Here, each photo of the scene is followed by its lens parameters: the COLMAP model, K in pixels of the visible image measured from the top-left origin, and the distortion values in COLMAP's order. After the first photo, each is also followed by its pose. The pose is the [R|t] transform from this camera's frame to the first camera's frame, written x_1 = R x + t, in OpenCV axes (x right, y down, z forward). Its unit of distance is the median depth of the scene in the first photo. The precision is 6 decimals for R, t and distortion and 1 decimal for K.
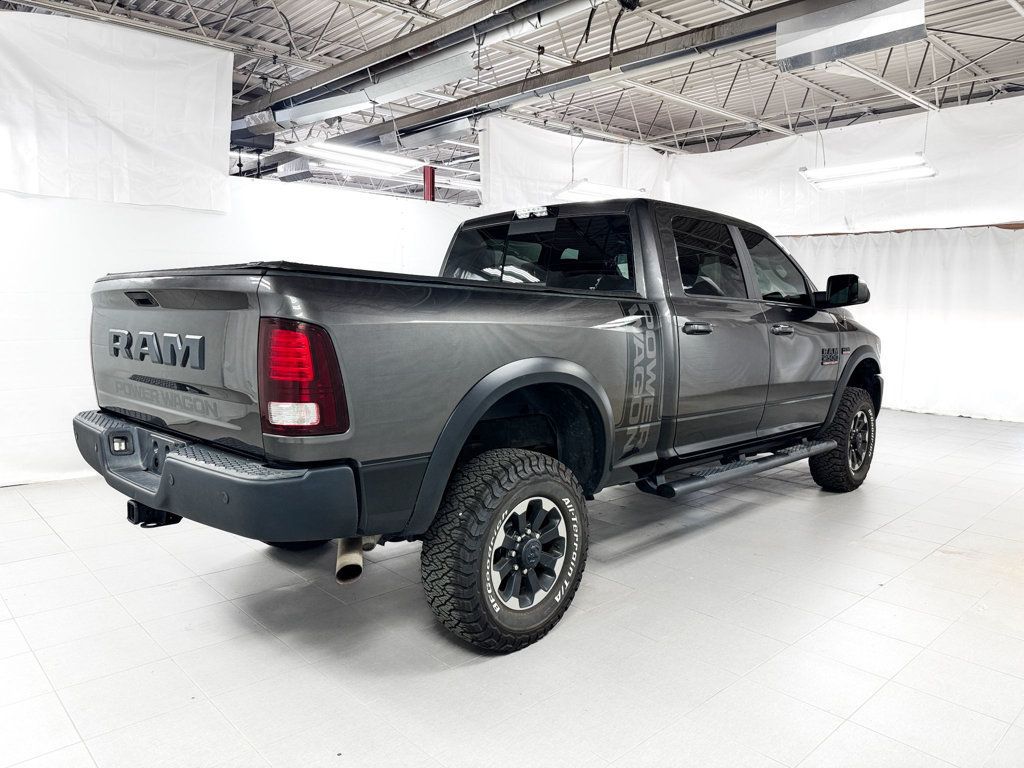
lens RADIAL K [[735.9, 0, 512.0], [0, 735.9, 384.0], [0, 0, 1]] dist [0.061861, -0.091522]
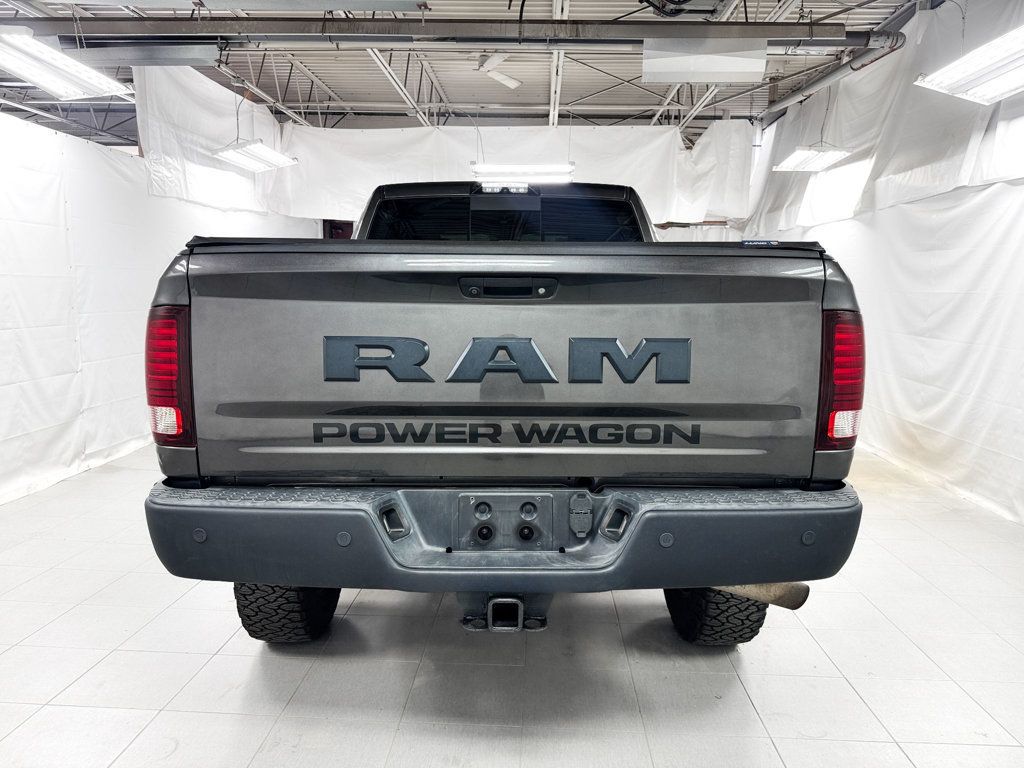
lens RADIAL K [[735.9, 0, 512.0], [0, 735.9, 384.0], [0, 0, 1]] dist [0.061861, -0.091522]
pose [[0.716222, -0.081972, 0.693042, -0.604522], [0.063678, 0.996611, 0.052070, -0.039146], [-0.694962, 0.006838, 0.719014, 0.343849]]
